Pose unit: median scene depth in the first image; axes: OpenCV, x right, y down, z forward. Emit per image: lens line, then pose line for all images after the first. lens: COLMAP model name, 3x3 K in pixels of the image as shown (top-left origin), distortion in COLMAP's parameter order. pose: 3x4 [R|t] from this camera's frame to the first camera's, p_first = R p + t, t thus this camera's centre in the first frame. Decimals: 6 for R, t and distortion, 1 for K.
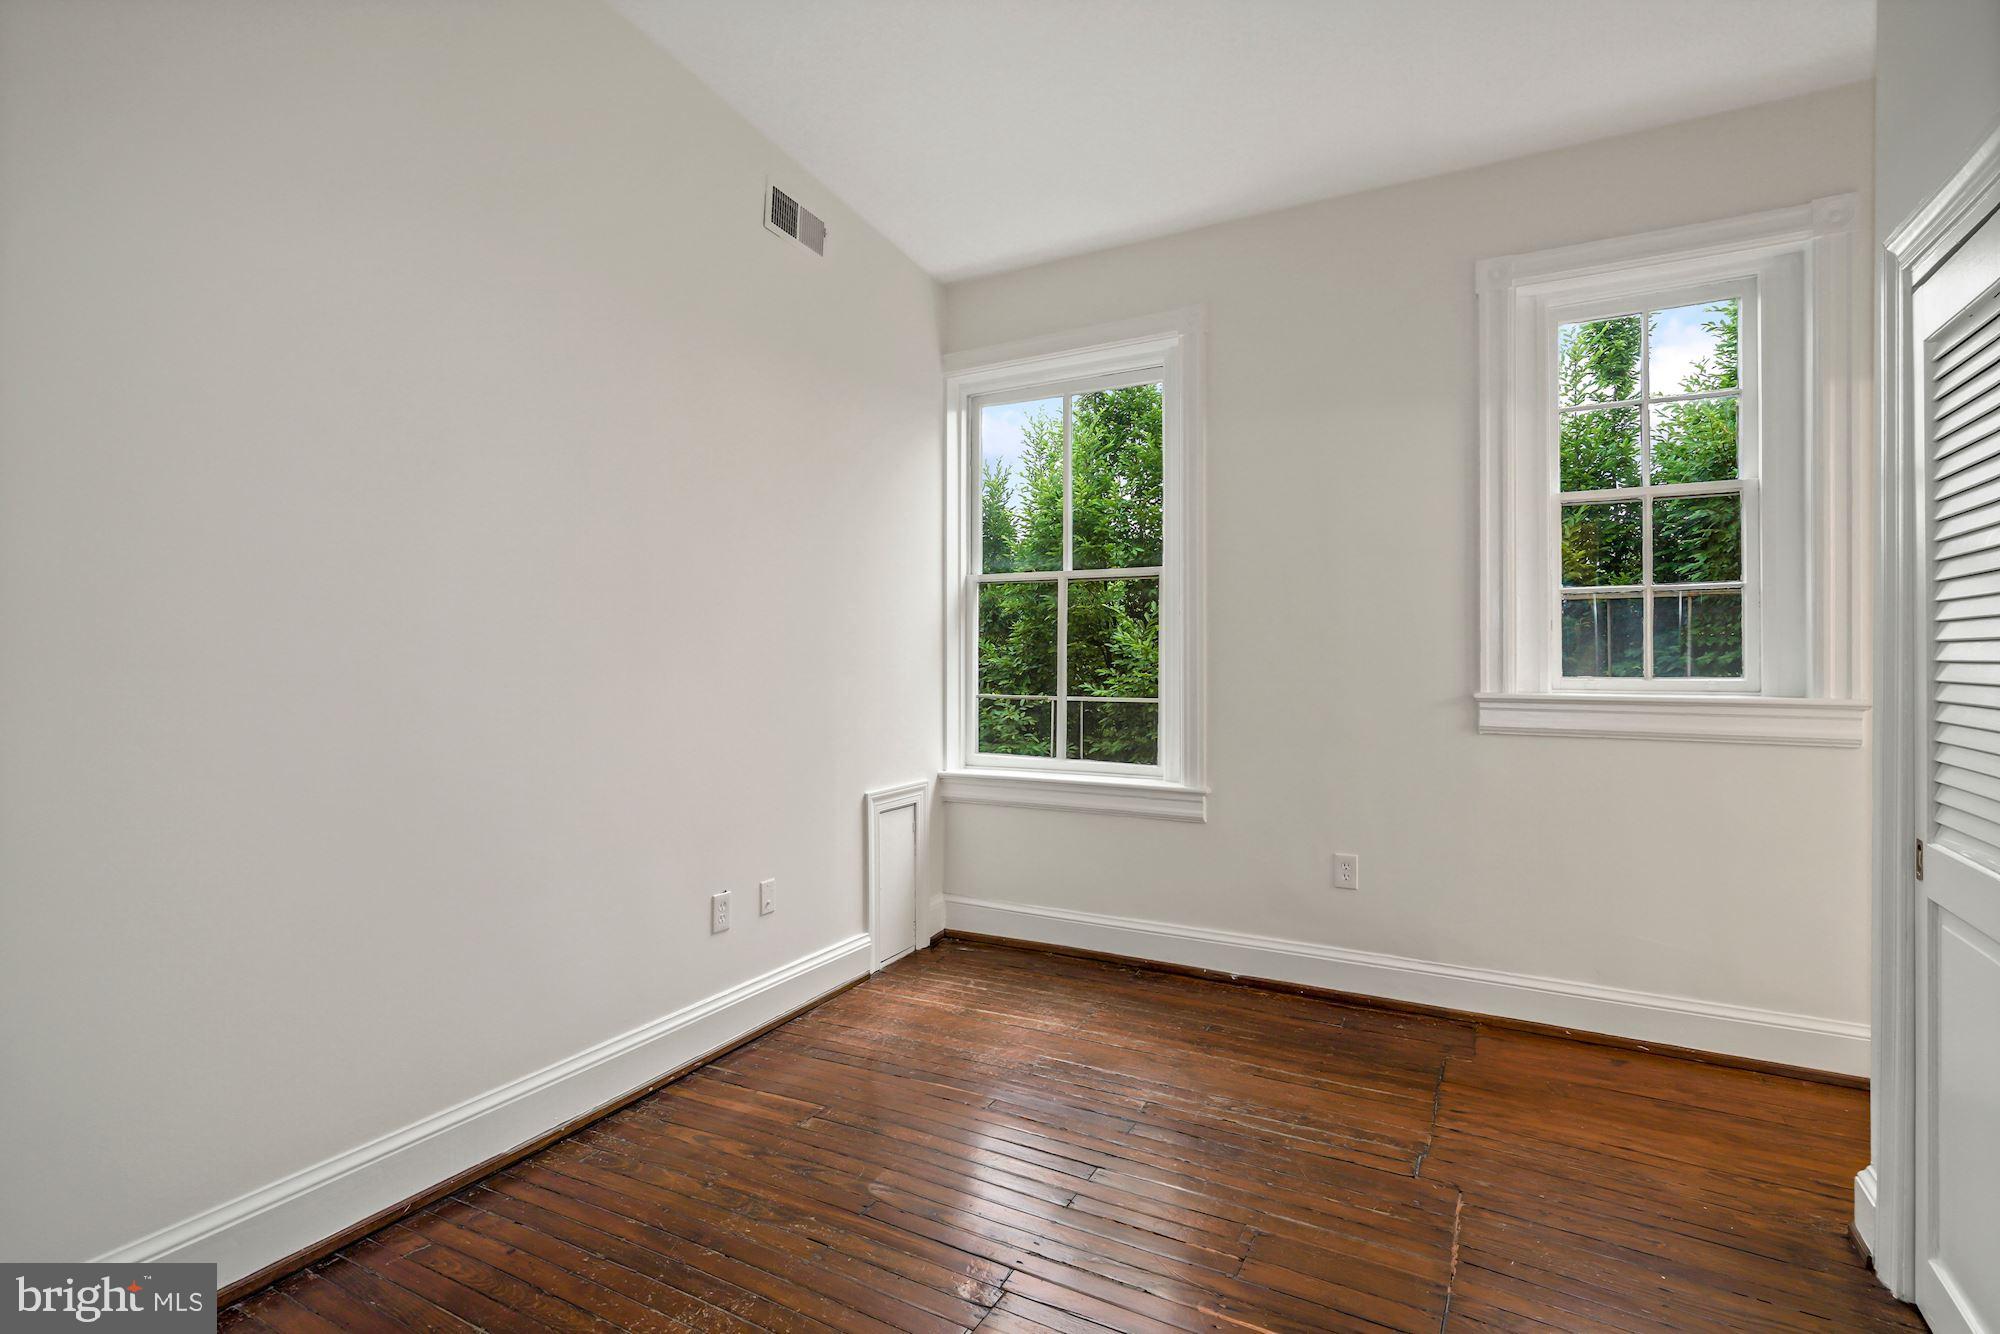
lens RADIAL K [[934.4, 0, 1004.8], [0, 934.4, 647.0], [0, 0, 1]] dist [-0.012881, -0.000553]
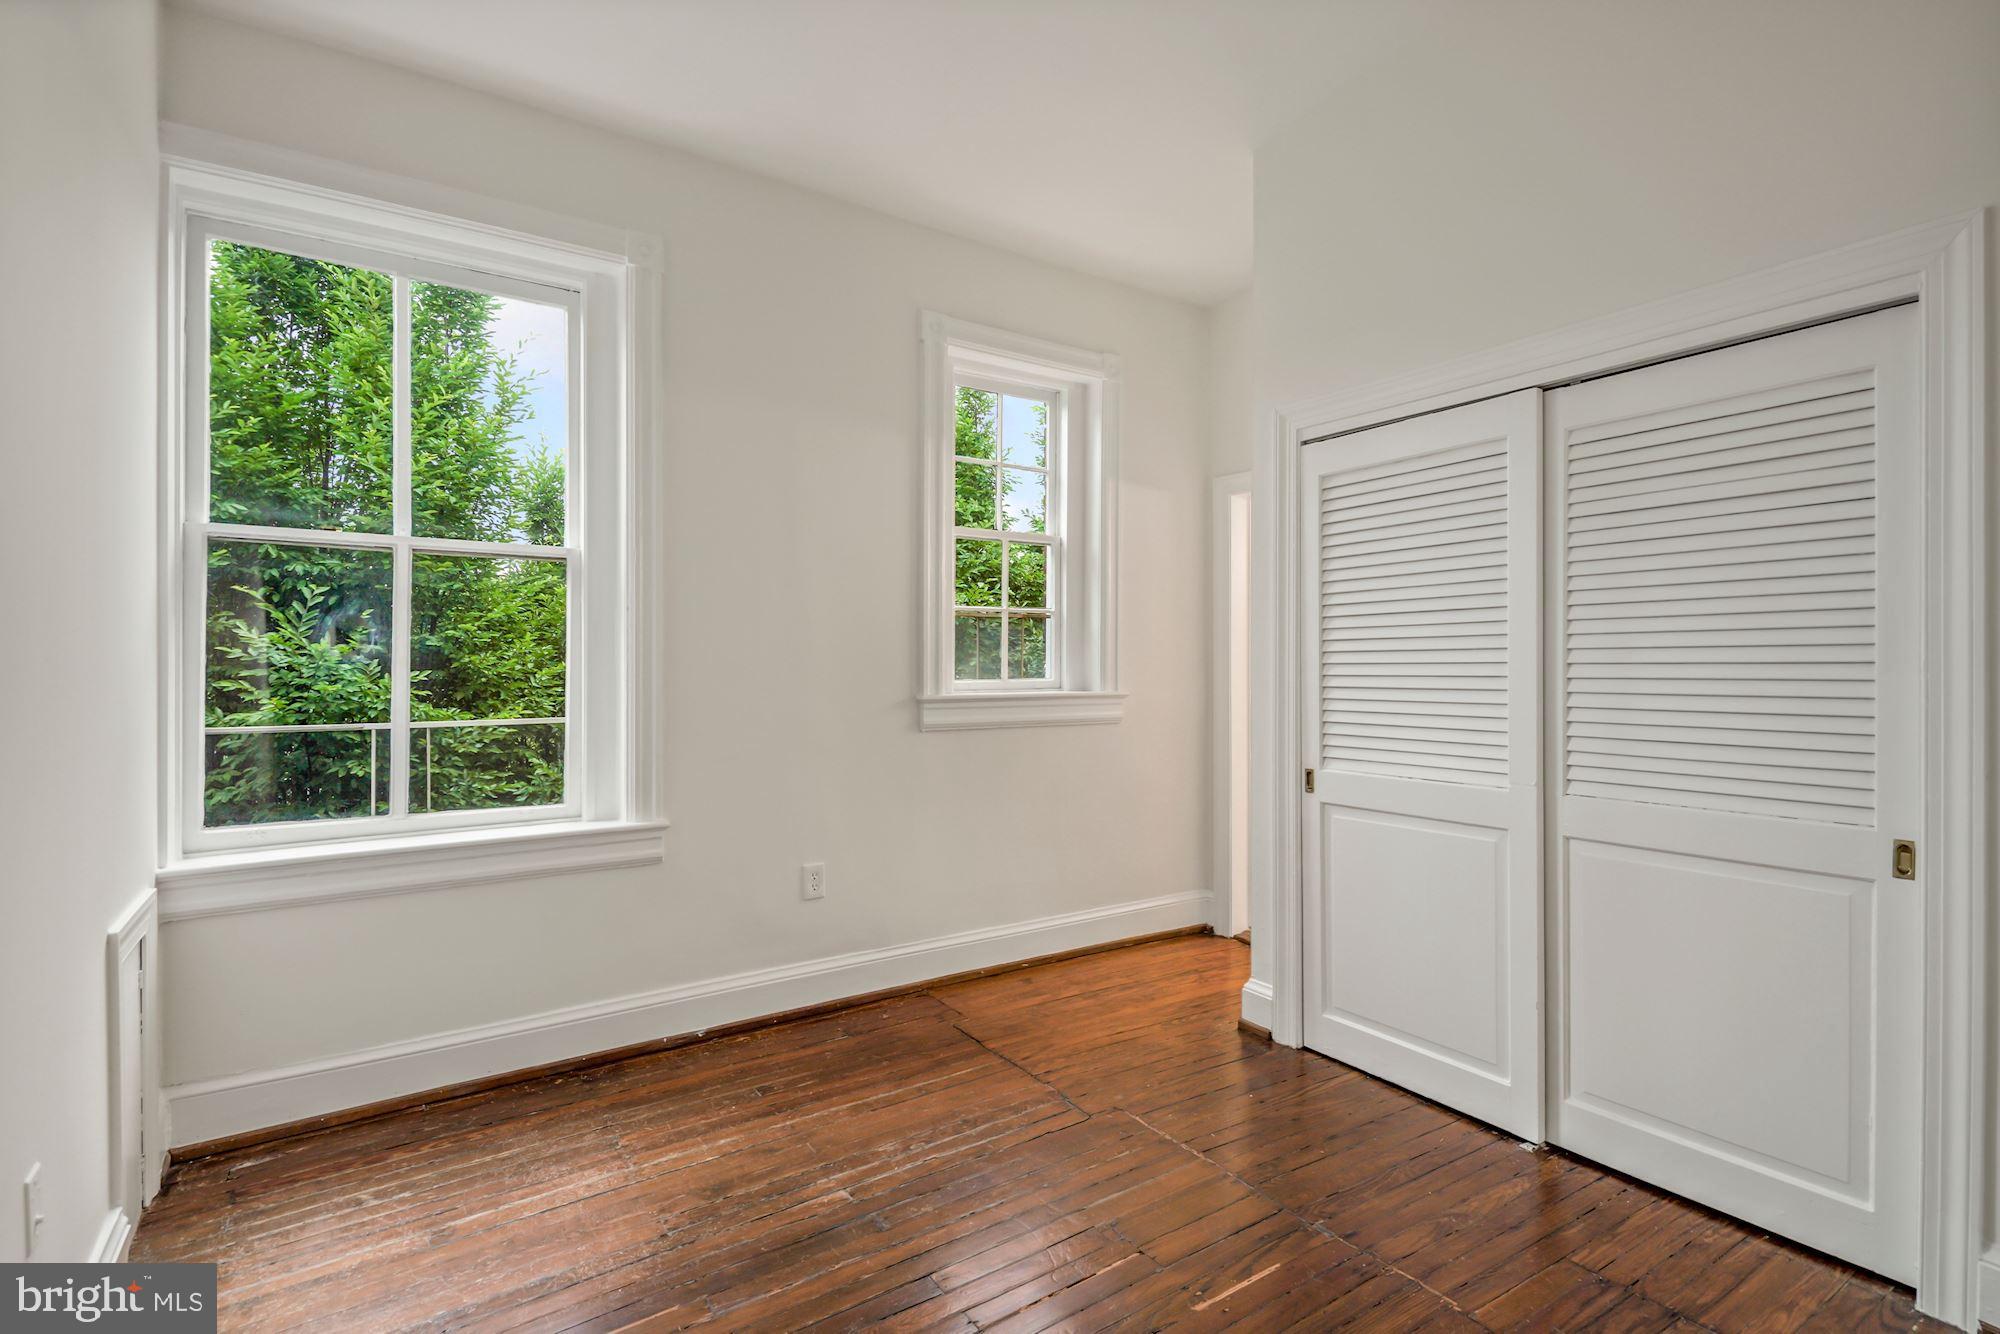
lens RADIAL K [[915.5, 0, 997.1], [0, 915.5, 660.7], [0, 0, 1]] dist [-0.001799, 0.001698]
pose [[0.461583, 0.004723, 0.887084, -0.423735], [-0.005433, 0.999982, -0.002498, 0.010156], [-0.887080, -0.003666, 0.461600, 0.407028]]
